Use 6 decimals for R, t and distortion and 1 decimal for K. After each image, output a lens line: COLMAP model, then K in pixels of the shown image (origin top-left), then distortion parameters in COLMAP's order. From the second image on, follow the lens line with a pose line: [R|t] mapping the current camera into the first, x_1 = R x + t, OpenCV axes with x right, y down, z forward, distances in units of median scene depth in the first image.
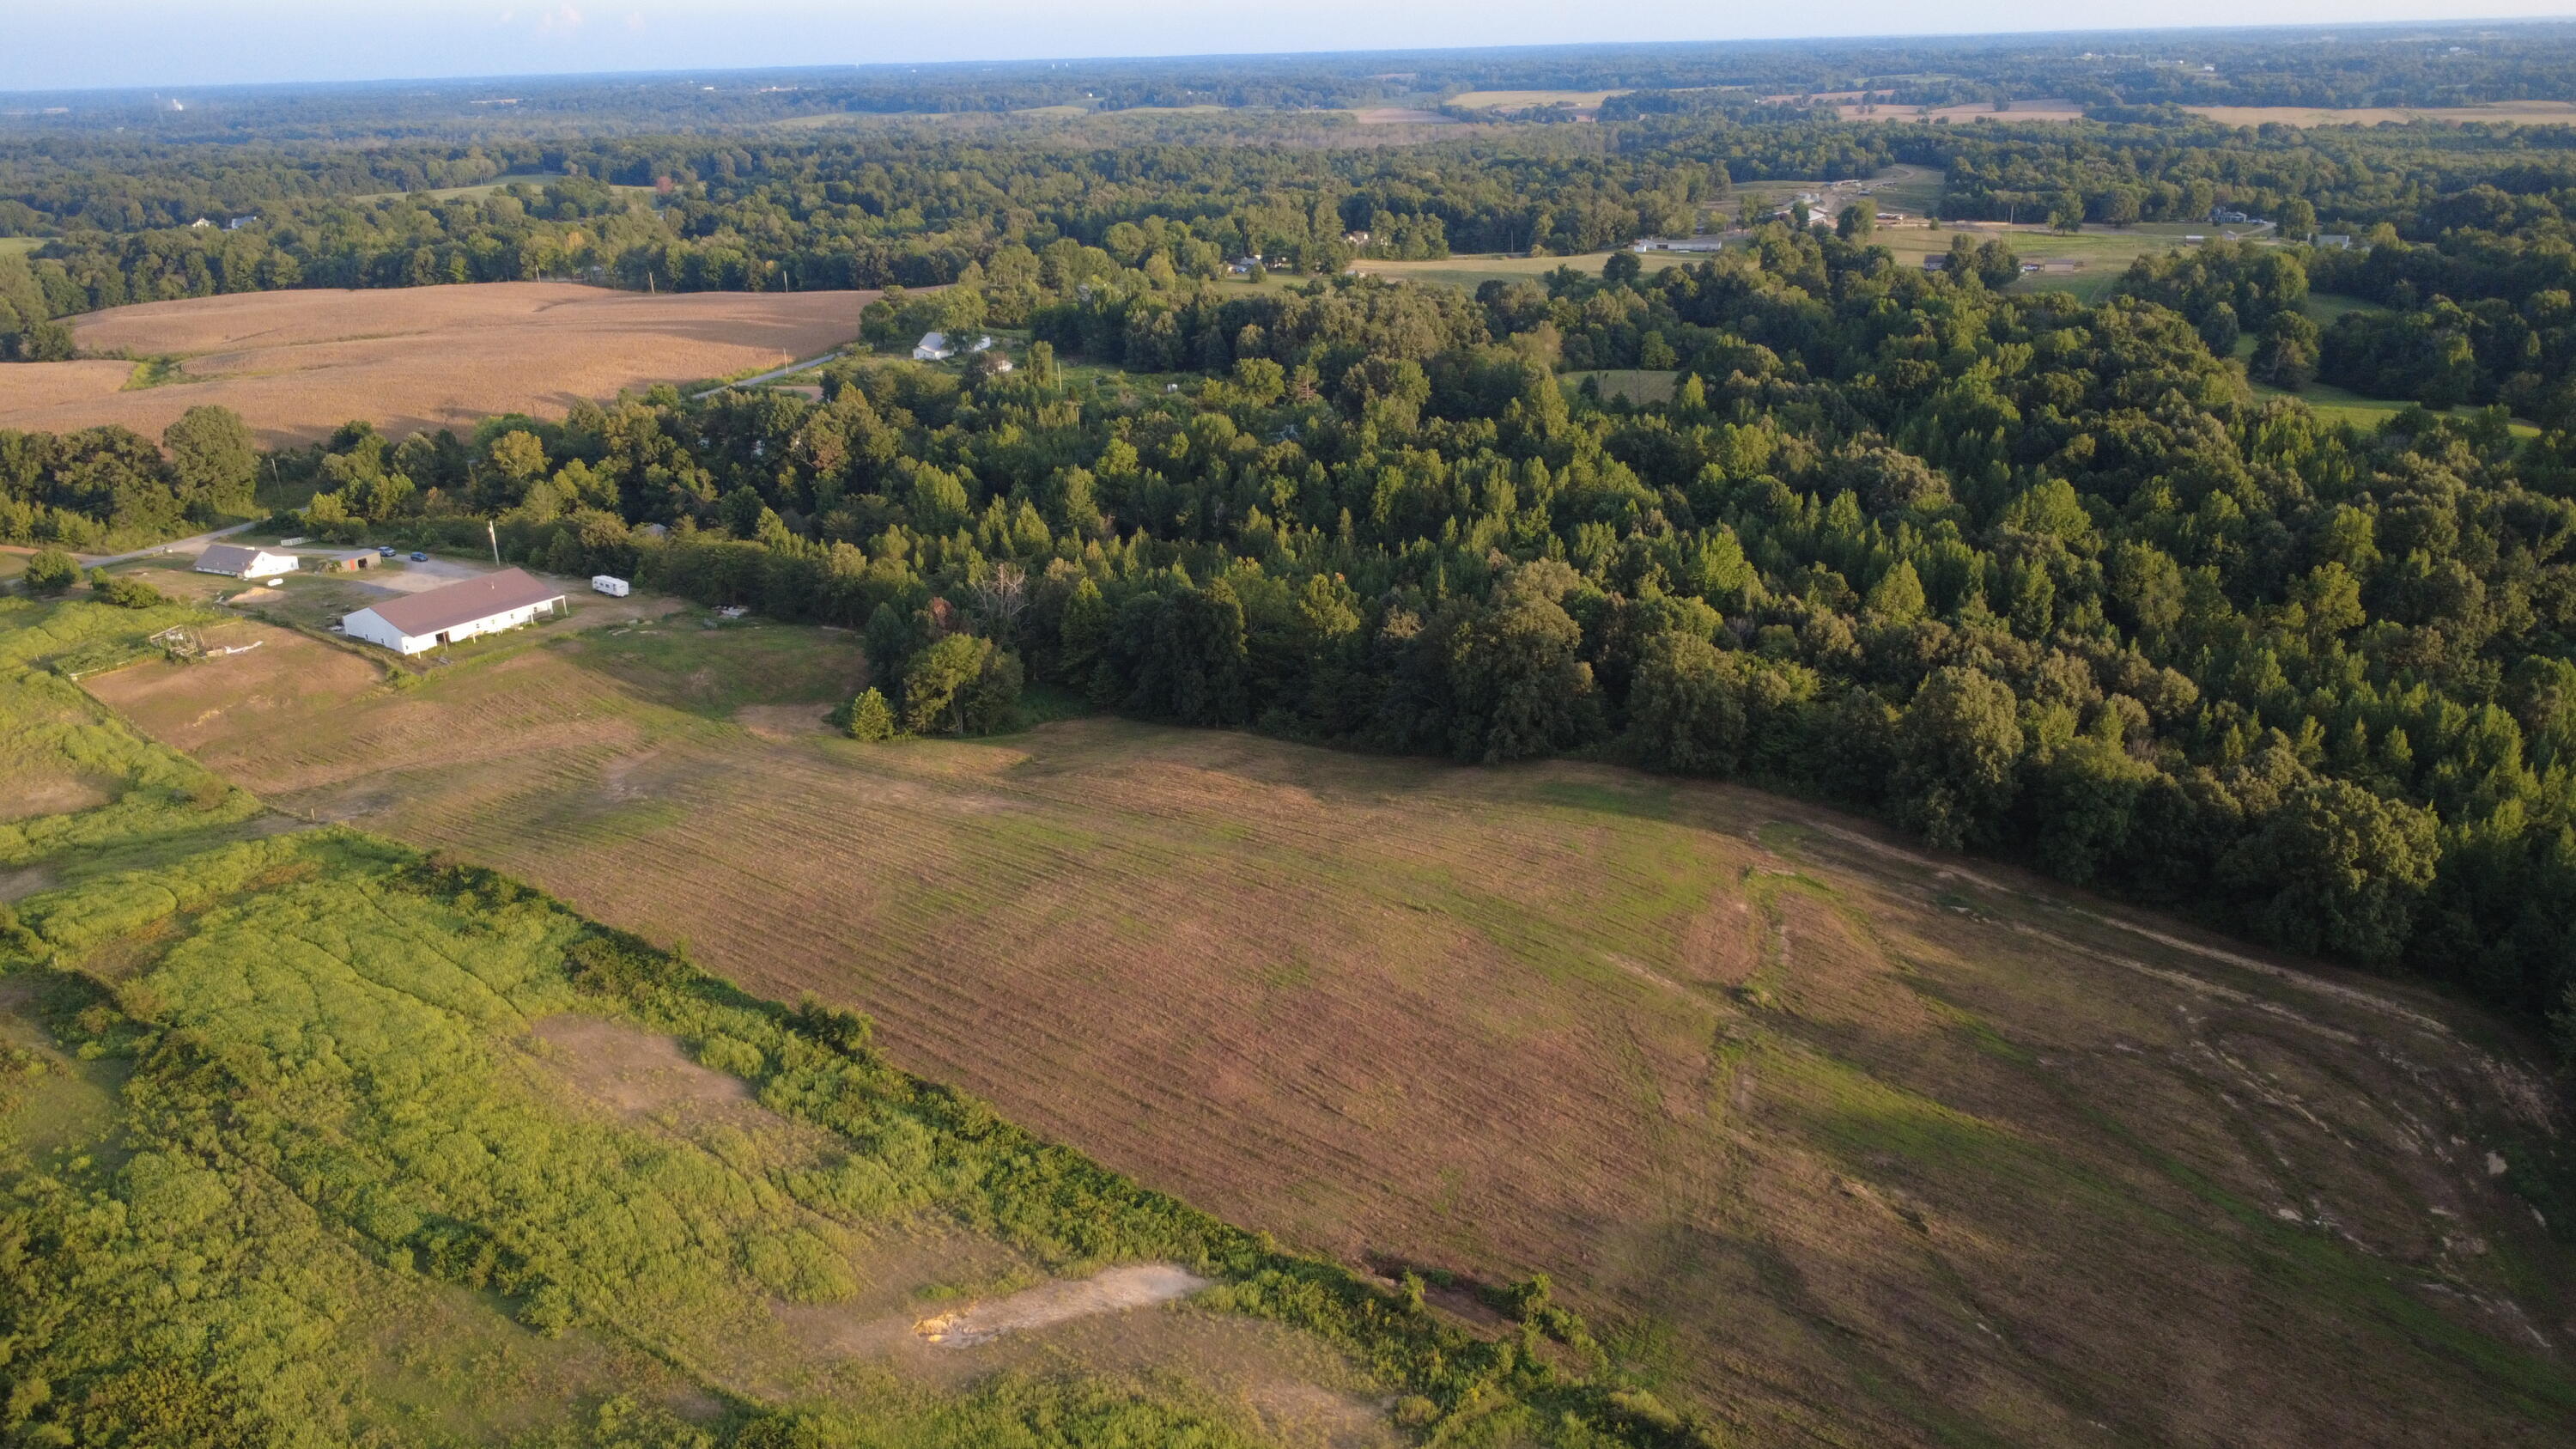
lens RADIAL K [[1879.8, 0, 1286.8], [0, 1879.8, 728.8], [0, 0, 1]] dist [-0.002029, 0.001741]
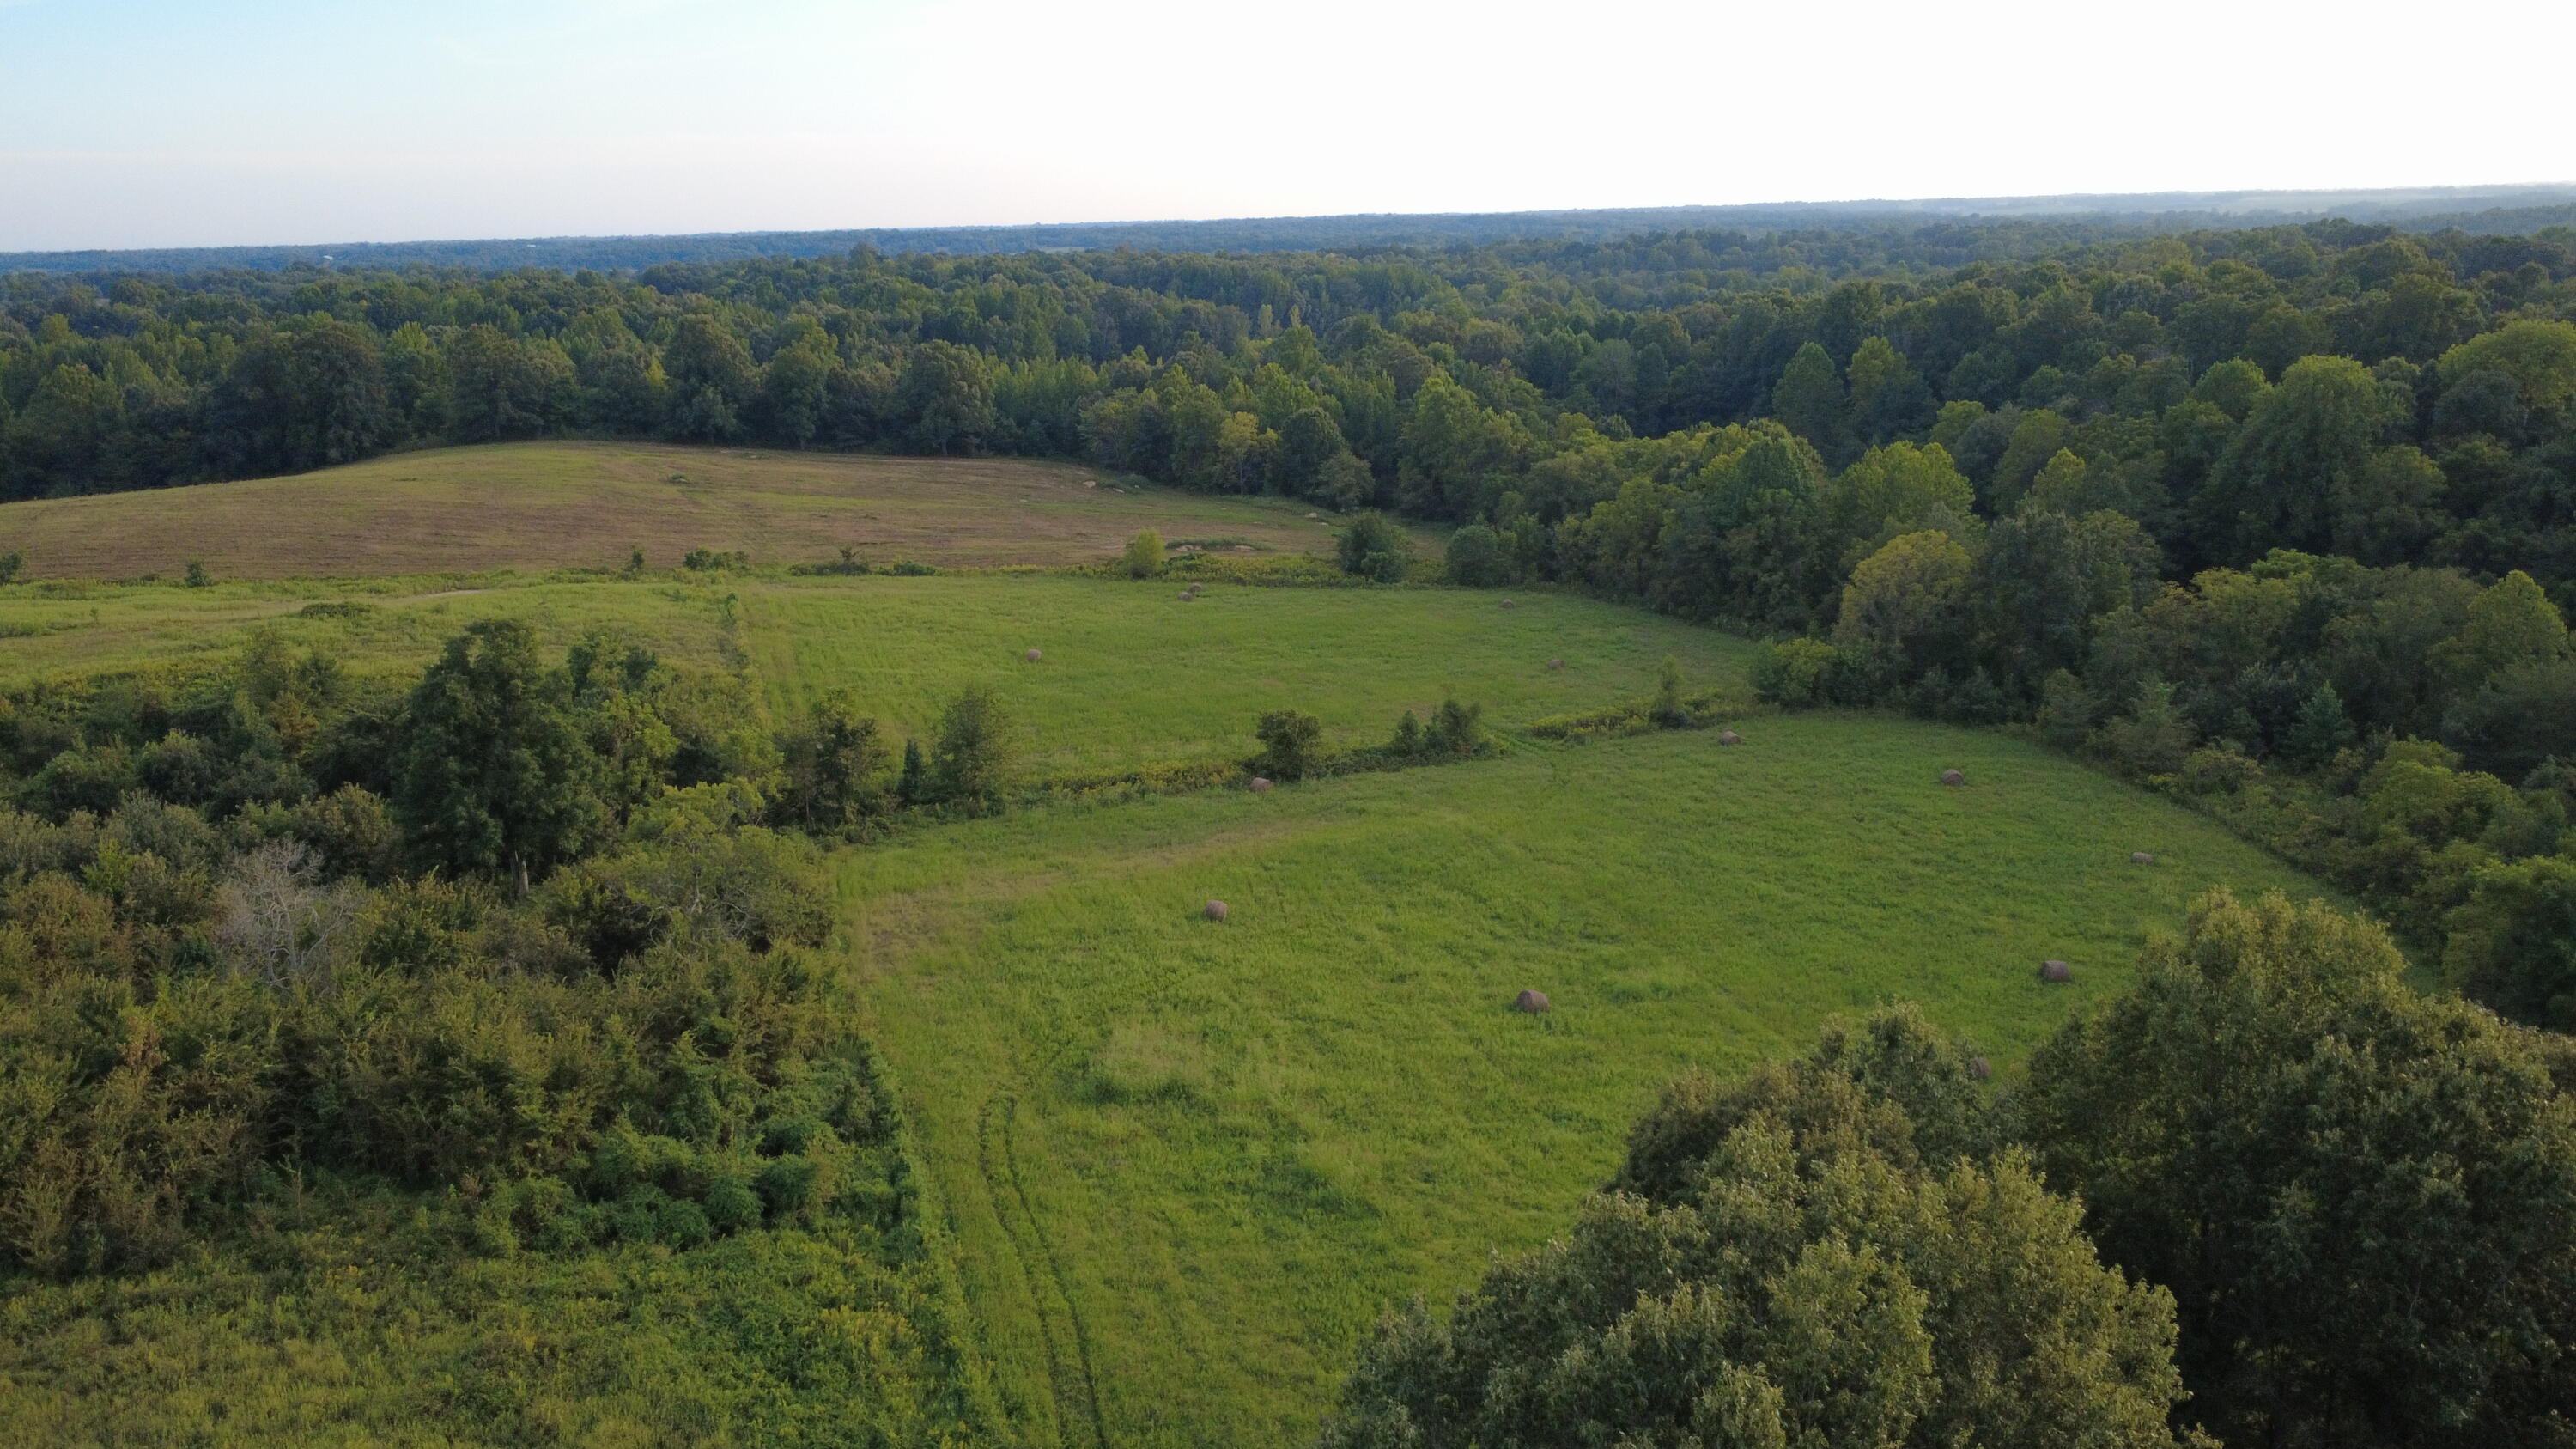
lens RADIAL K [[1879.8, 0, 1286.8], [0, 1879.8, 728.8], [0, 0, 1]] dist [-0.002029, 0.001741]
pose [[0.610505, -0.196620, 0.767219, -0.402011], [0.279243, 0.959925, 0.023801, 0.274973], [-0.741152, 0.199710, 0.640944, -0.154574]]
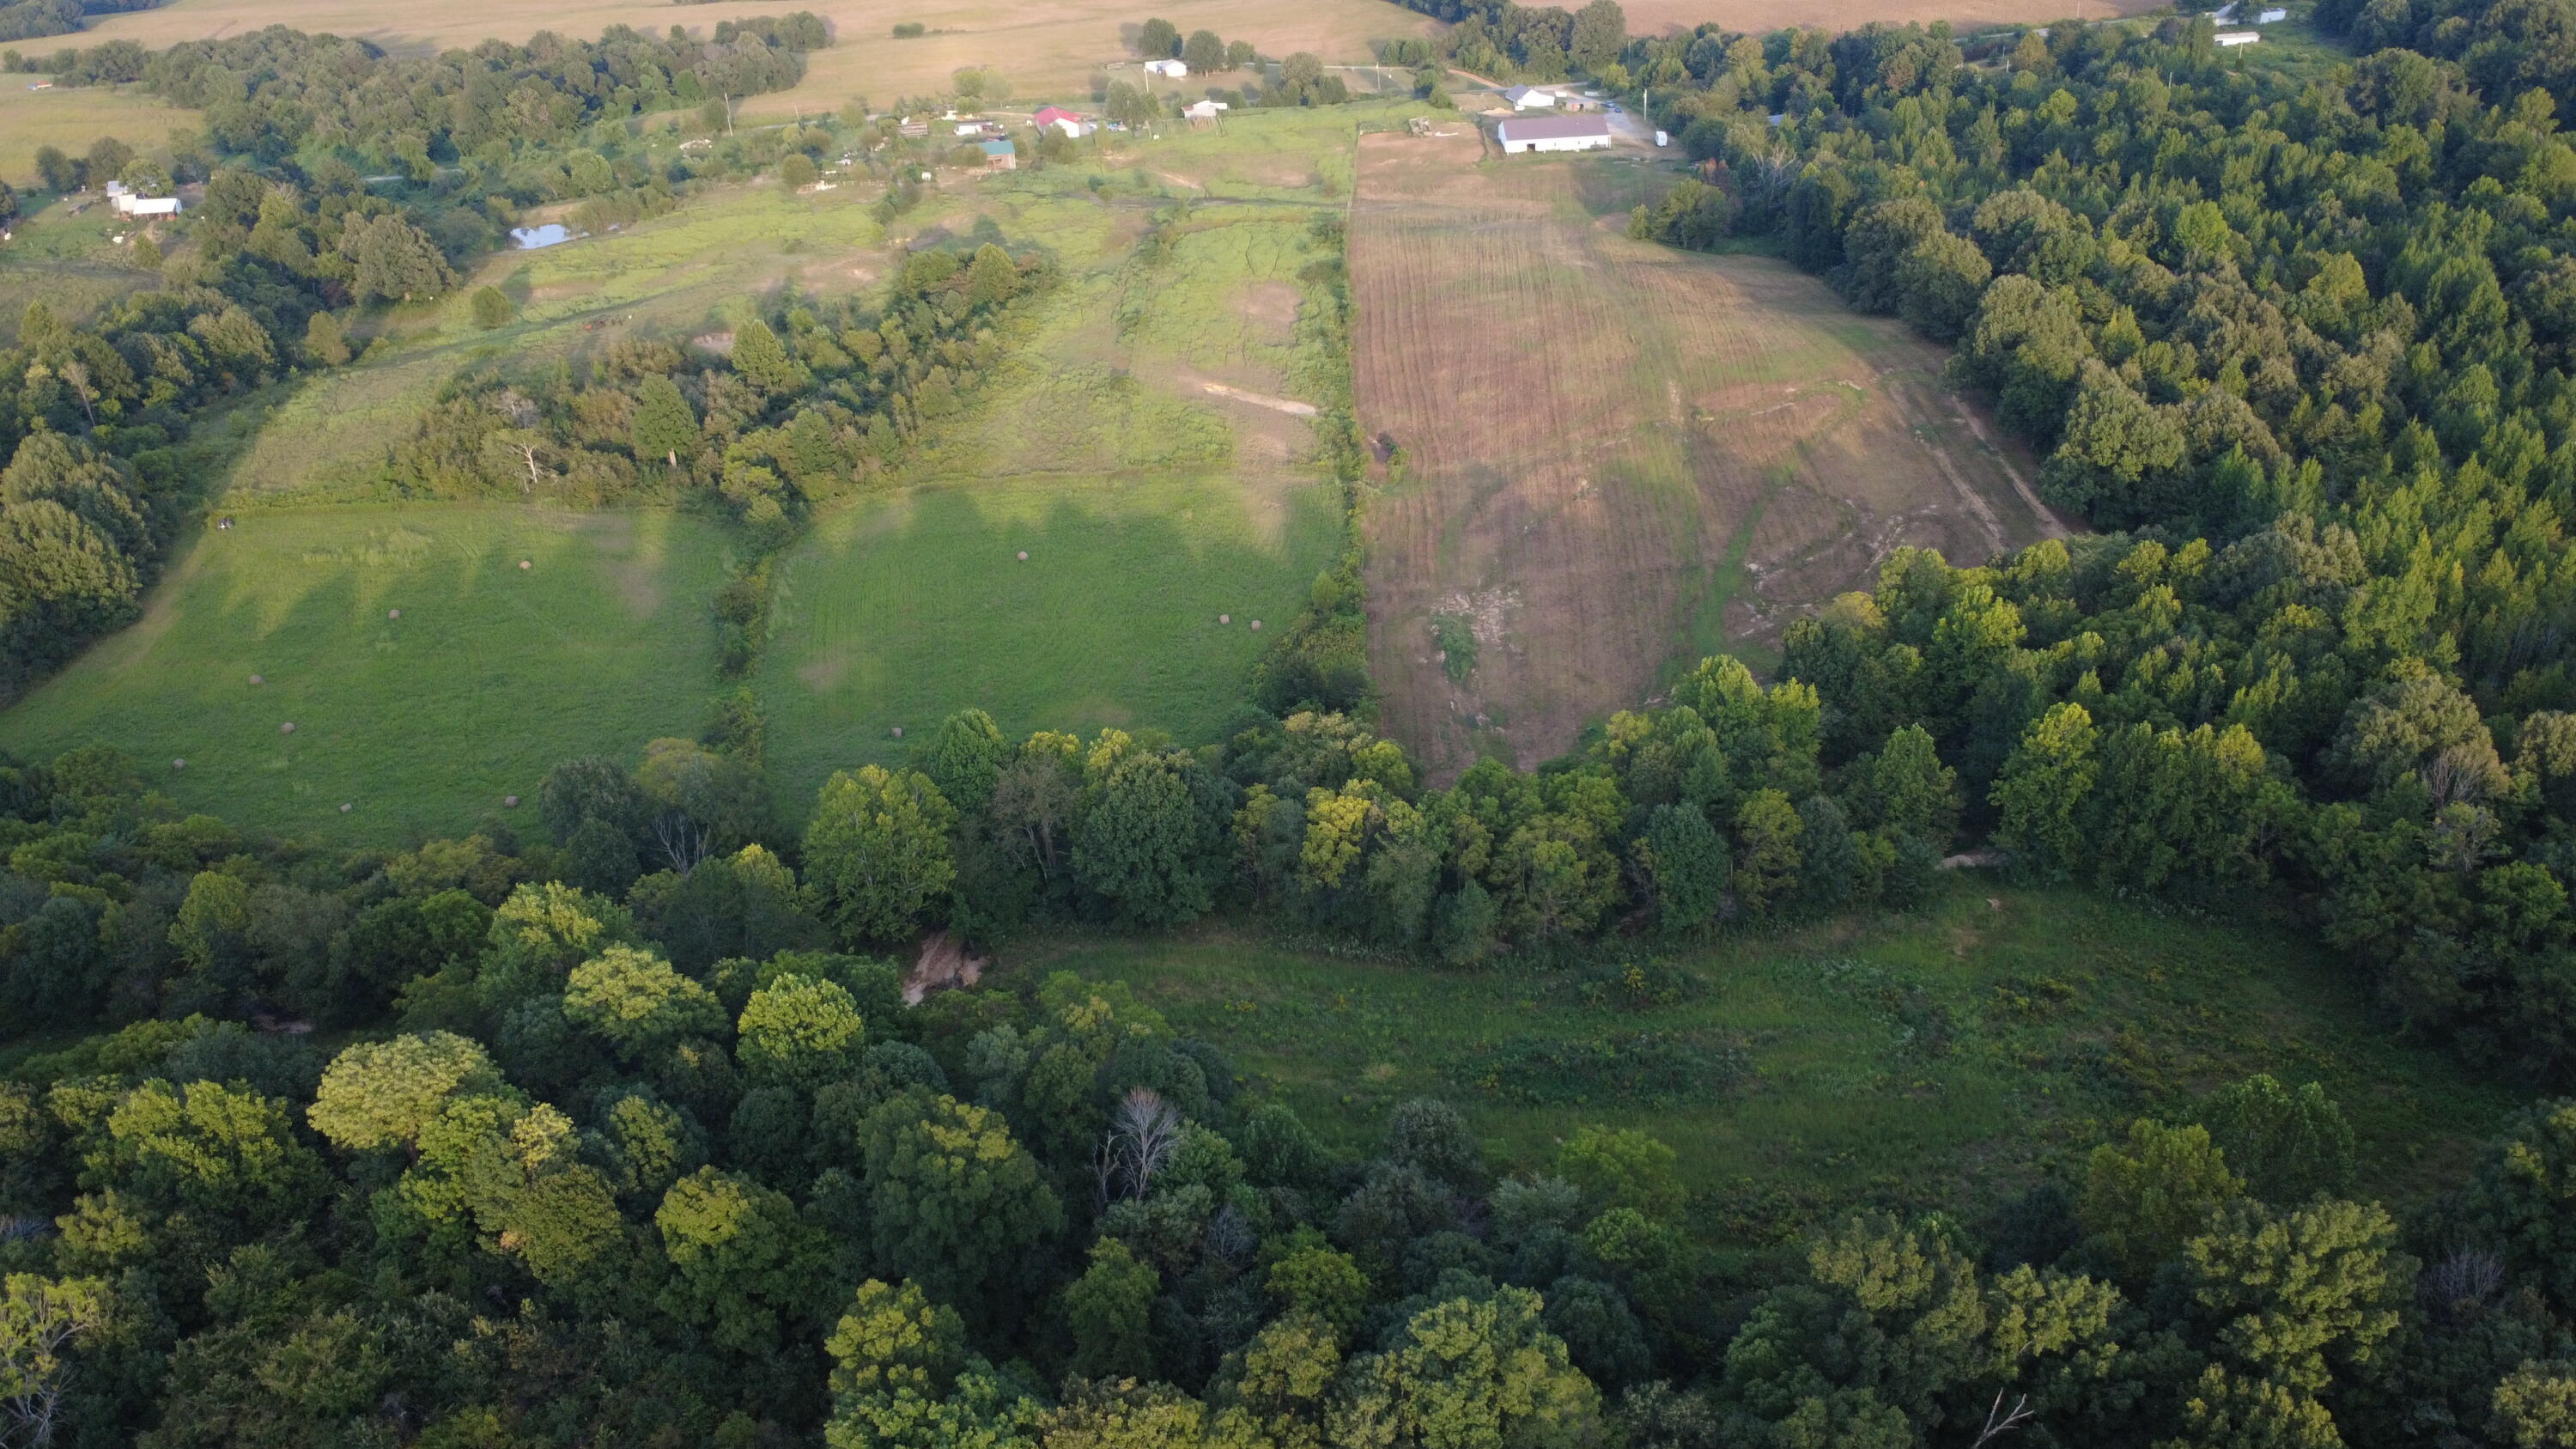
lens RADIAL K [[1879.8, 0, 1286.8], [0, 1879.8, 728.8], [0, 0, 1]] dist [-0.002029, 0.001741]
pose [[0.573986, 0.372231, -0.729372, 0.874342], [-0.242613, 0.928024, 0.282686, 0.012053], [0.782099, 0.014697, 0.622981, -0.200701]]
